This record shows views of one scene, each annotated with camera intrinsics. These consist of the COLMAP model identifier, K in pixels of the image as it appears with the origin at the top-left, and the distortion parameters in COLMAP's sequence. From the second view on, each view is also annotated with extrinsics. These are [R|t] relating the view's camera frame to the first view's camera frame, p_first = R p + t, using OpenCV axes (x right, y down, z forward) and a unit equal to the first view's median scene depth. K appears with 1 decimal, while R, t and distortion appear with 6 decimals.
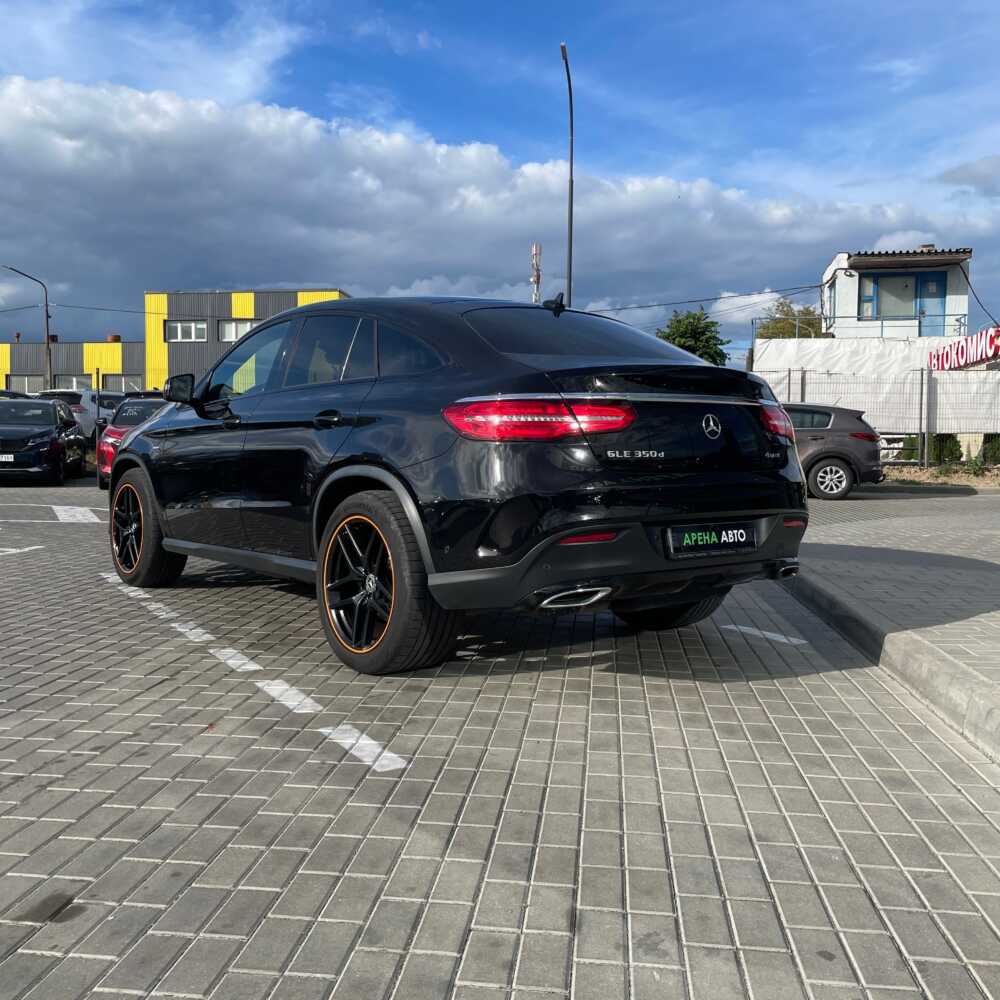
lens RADIAL K [[1003.3, 0, 514.4], [0, 1003.3, 510.7], [0, 0, 1]] dist [0.082105, -0.096214]
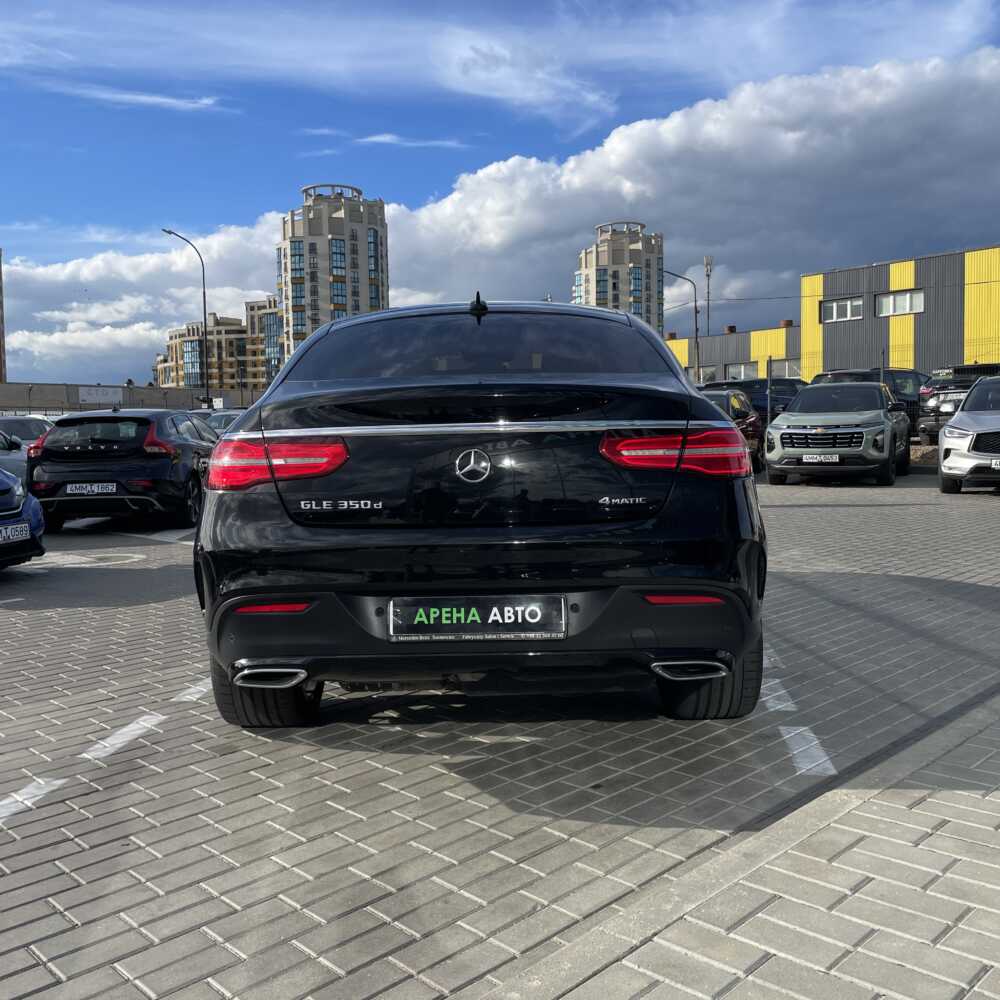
lens RADIAL K [[1008.1, 0, 500.0], [0, 1008.1, 500.0], [0, 0, 1]] dist [0.090627, -0.122641]
pose [[0.767045, 0.020424, -0.641268, 0.056014], [-0.013345, 0.999785, 0.015879, -0.005723], [0.641455, -0.003622, 0.767152, 0.036123]]
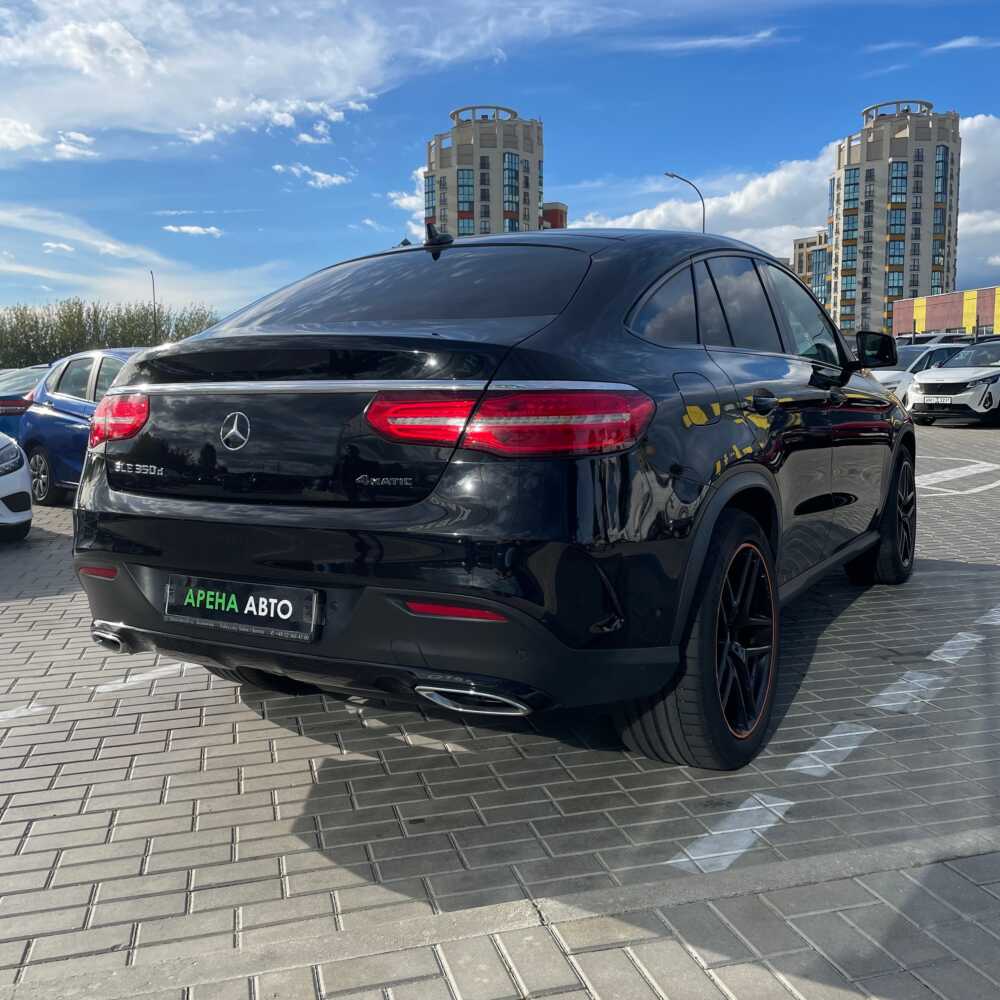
lens RADIAL K [[1020.3, 0, 478.0], [0, 1020.3, 498.6], [0, 0, 1]] dist [0.065884, -0.086827]
pose [[0.331258, 0.088618, -0.939369, 0.070729], [-0.035613, 0.996045, 0.081406, -0.008174], [0.942868, 0.006488, 0.333104, 0.075659]]
